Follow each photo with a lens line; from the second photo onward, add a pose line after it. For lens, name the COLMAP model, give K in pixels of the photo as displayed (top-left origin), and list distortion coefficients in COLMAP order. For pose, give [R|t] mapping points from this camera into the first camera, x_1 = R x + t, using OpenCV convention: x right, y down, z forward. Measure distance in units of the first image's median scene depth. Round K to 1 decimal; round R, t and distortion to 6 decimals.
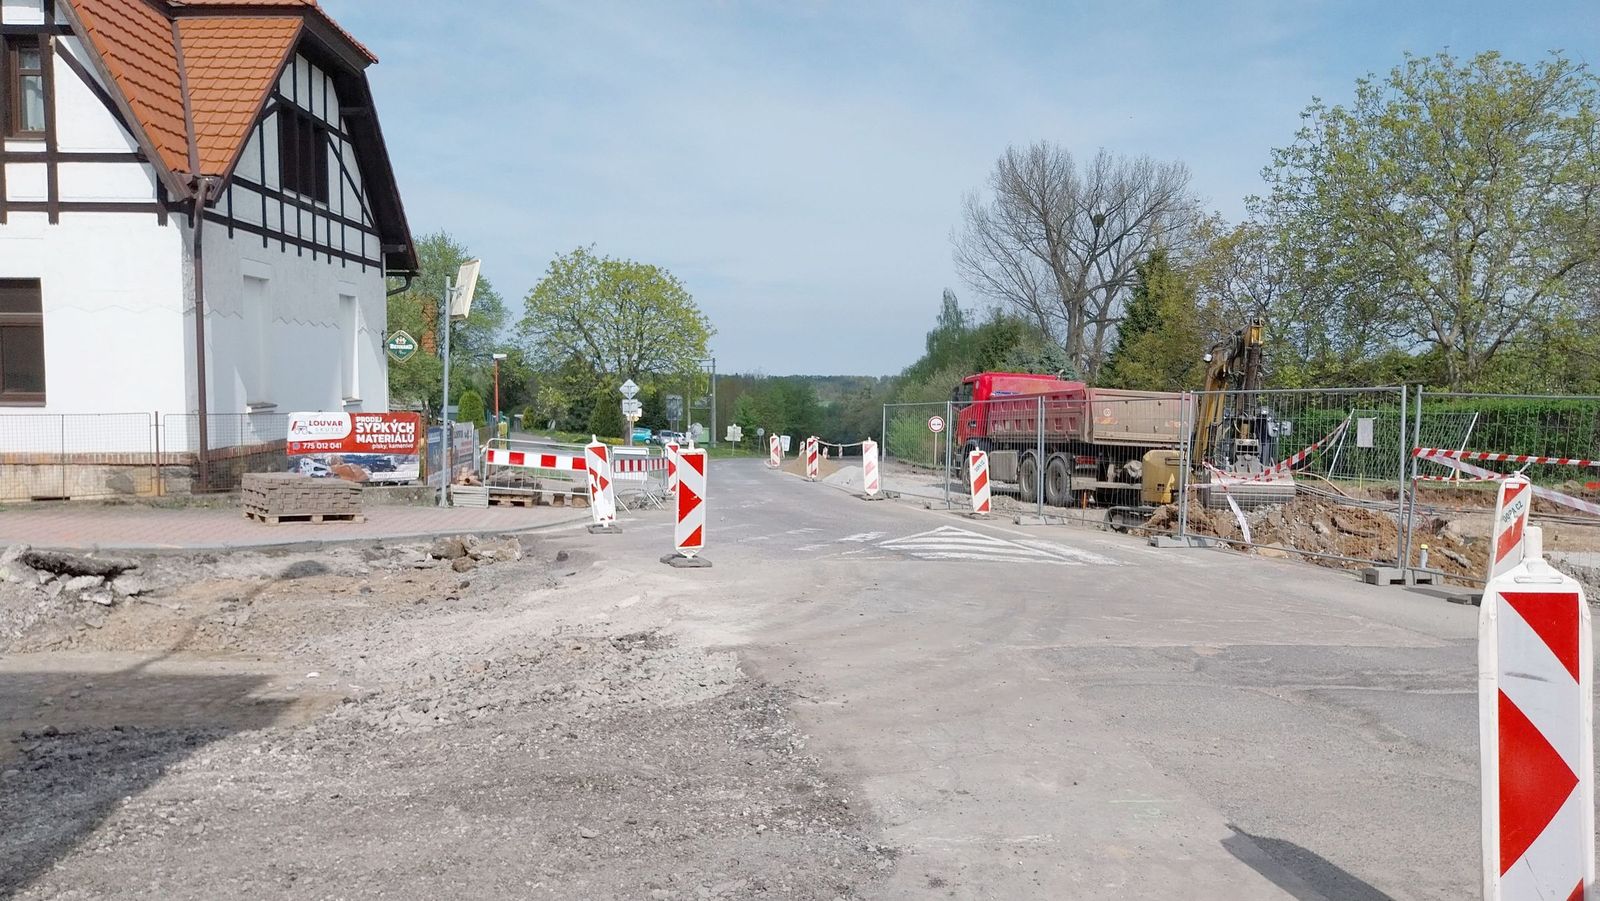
lens RADIAL K [[1190.1, 0, 744.0], [0, 1190.1, 494.9], [0, 0, 1]] dist [-0.001260, -0.001685]
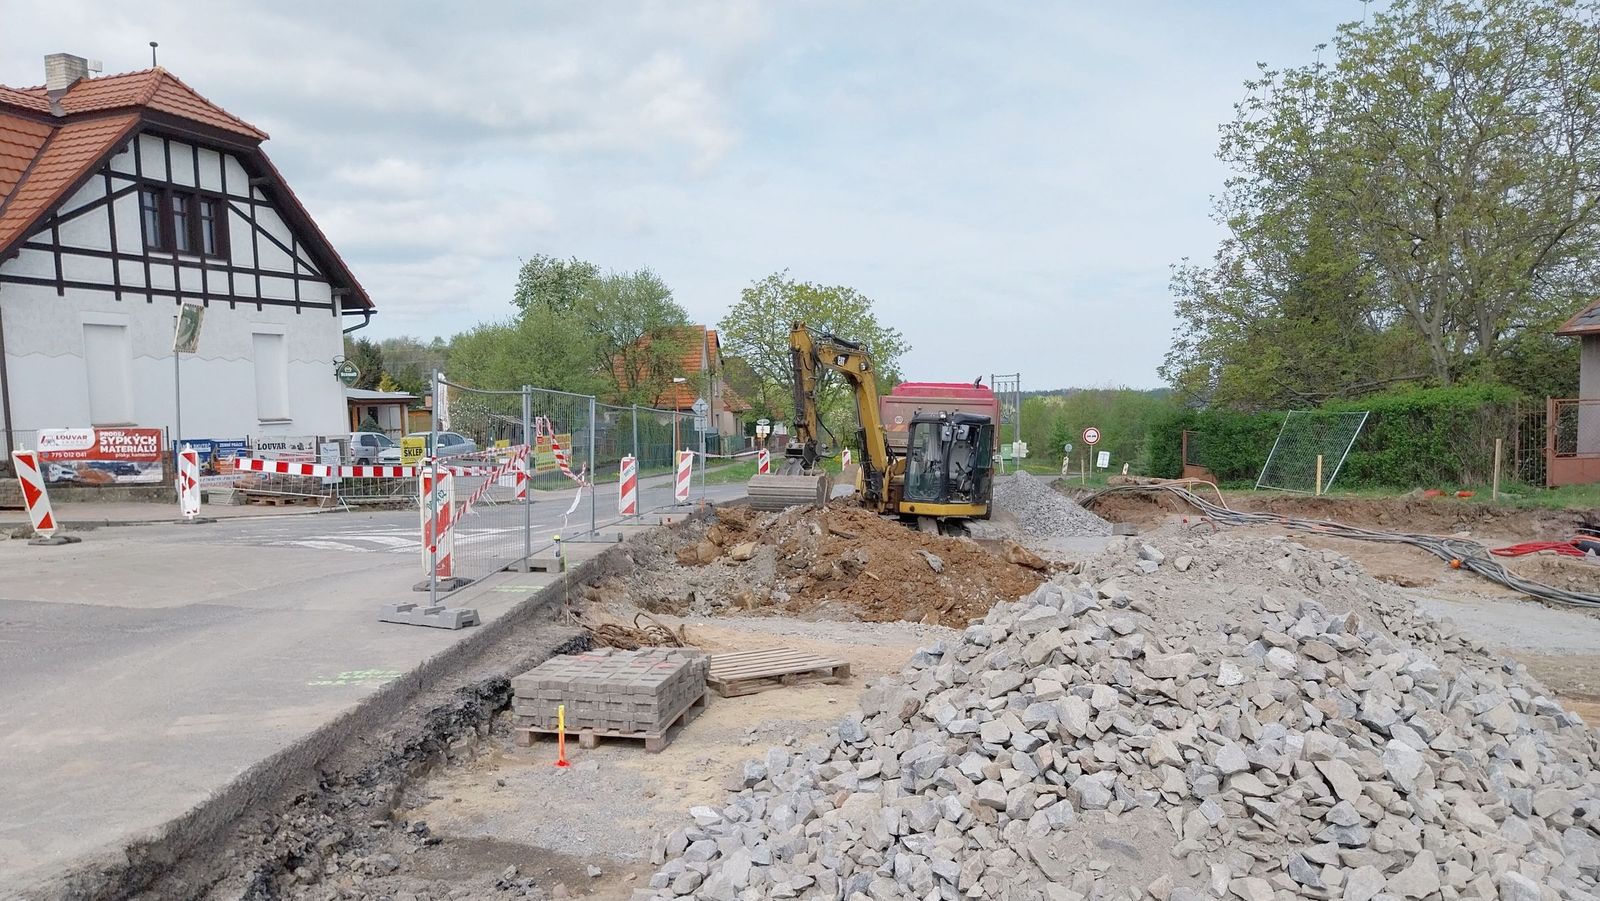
lens RADIAL K [[1190.1, 0, 744.0], [0, 1190.1, 494.9], [0, 0, 1]] dist [-0.001260, -0.001685]
pose [[0.927567, 0.004092, -0.373634, 0.623884], [-0.011250, 0.999793, -0.016980, 0.011987], [0.373487, 0.019953, 0.927421, 0.071590]]
